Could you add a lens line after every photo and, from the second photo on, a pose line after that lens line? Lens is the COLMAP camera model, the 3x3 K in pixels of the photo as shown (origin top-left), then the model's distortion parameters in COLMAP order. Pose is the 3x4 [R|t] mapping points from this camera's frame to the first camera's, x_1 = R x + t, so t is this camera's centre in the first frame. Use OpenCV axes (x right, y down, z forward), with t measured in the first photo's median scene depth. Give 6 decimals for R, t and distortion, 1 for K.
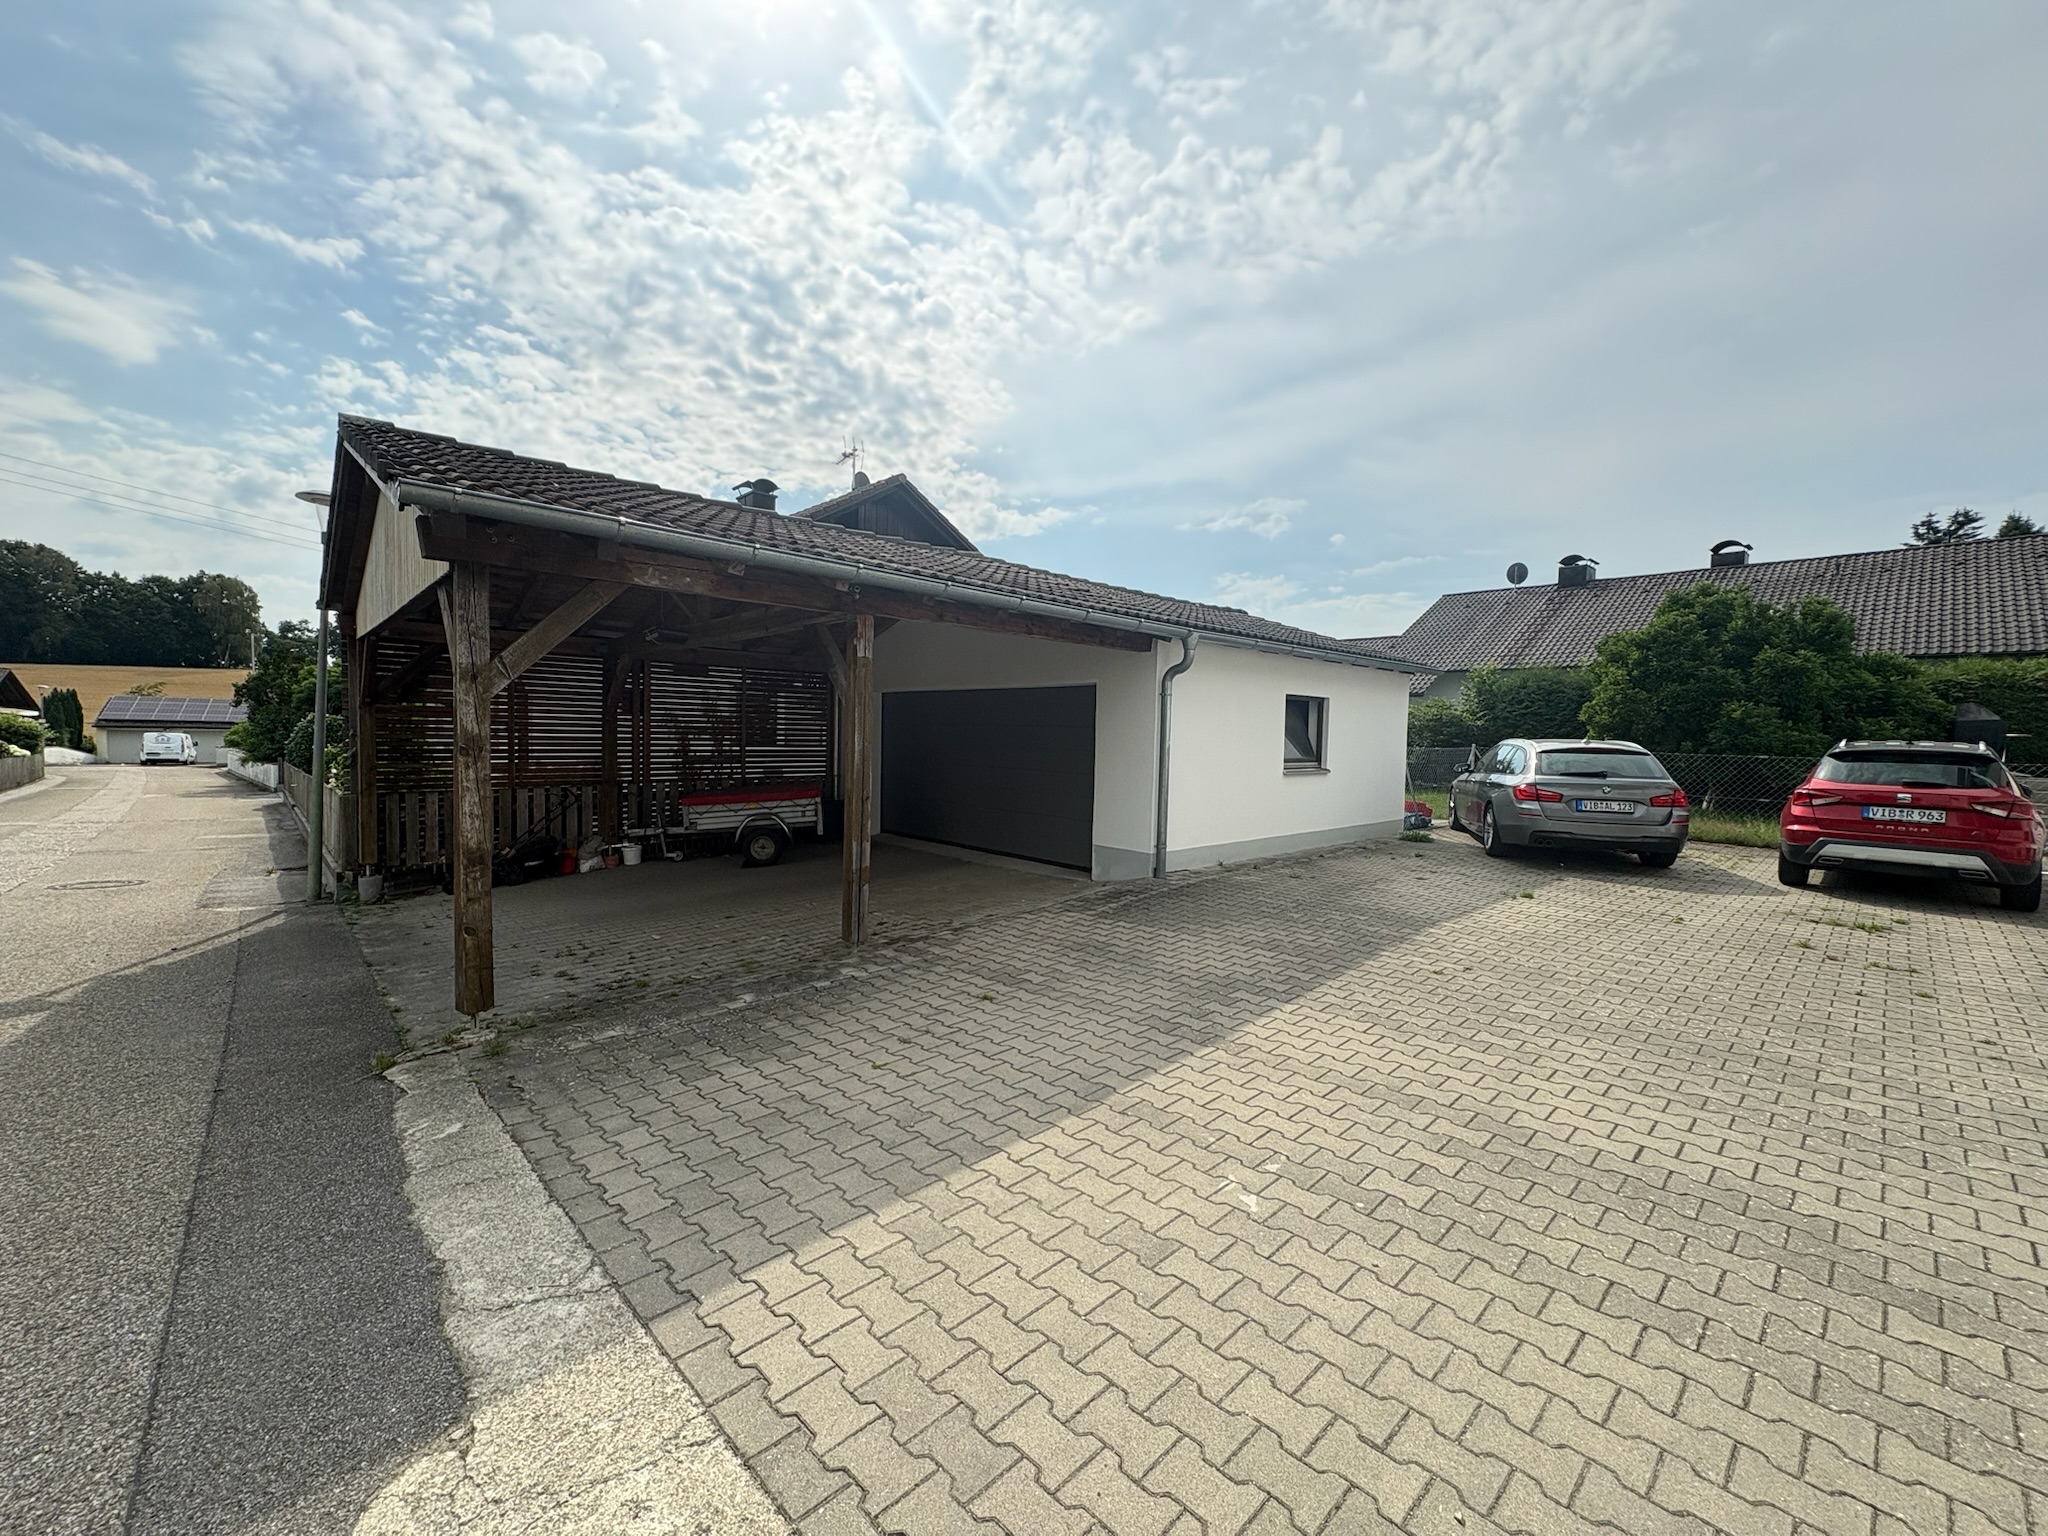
lens RADIAL K [[812.8, 0, 1026.4], [0, 812.8, 769.0], [0, 0, 1]] dist [0.000391, 0.000523]
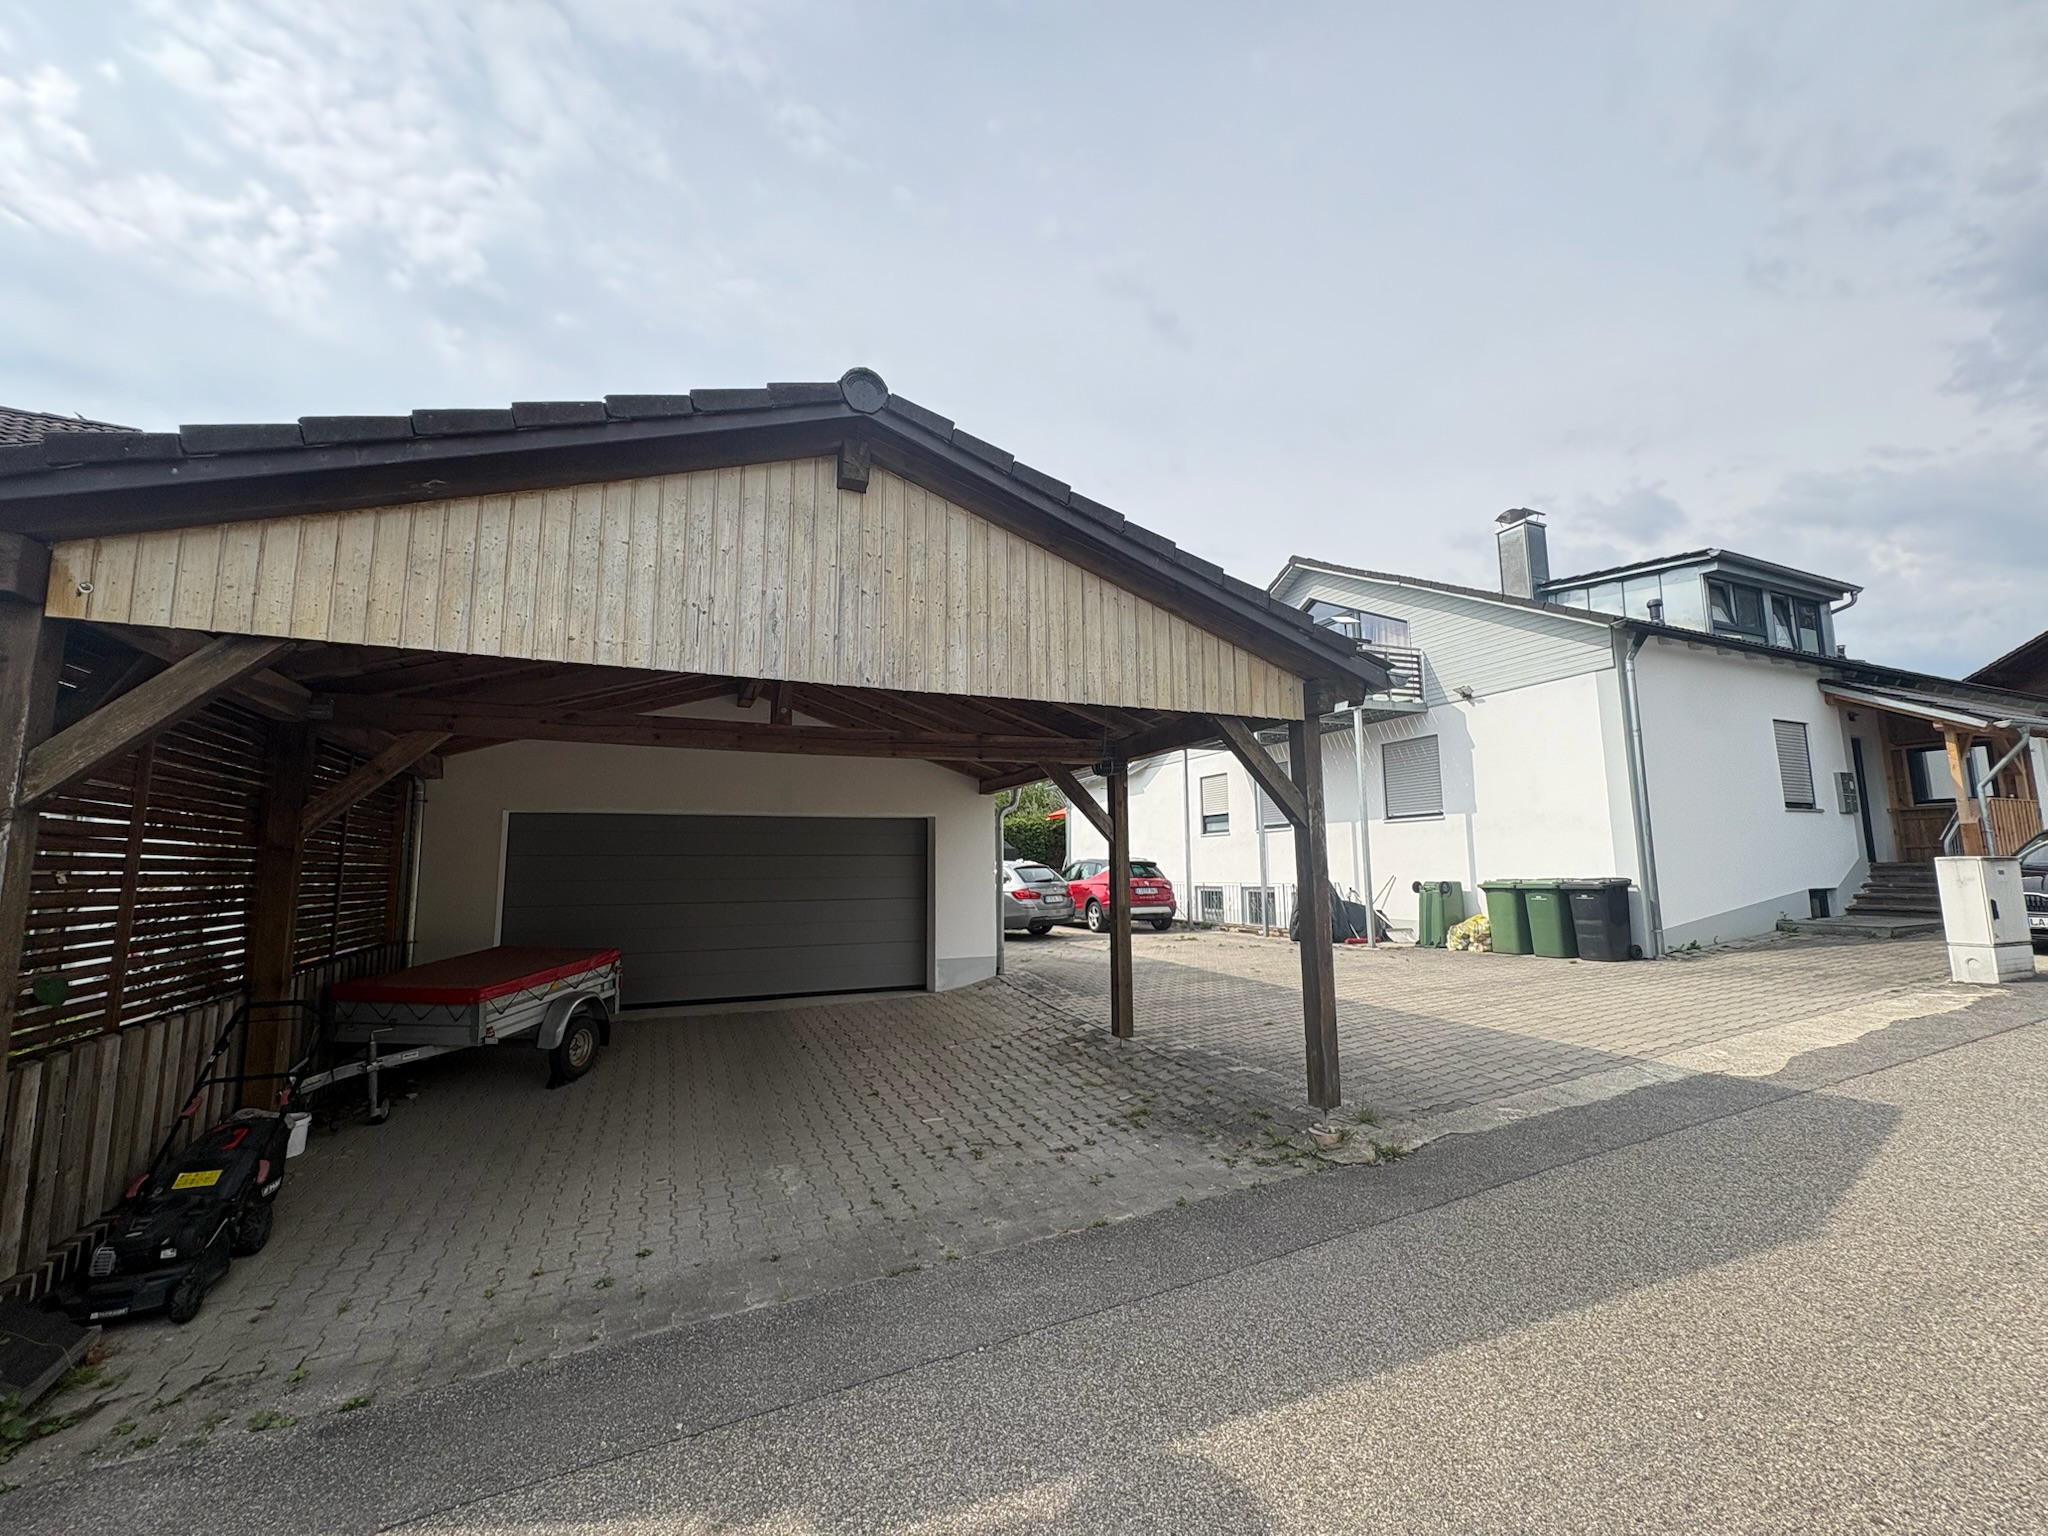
lens RADIAL K [[812.8, 0, 1026.8], [0, 812.8, 766.9], [0, 0, 1]] dist [0.000391, 0.000523]
pose [[0.323802, 0.093404, 0.941503, -0.444851], [0.062605, 0.990819, -0.119828, -0.013295], [-0.944051, 0.097743, 0.314982, 0.230665]]
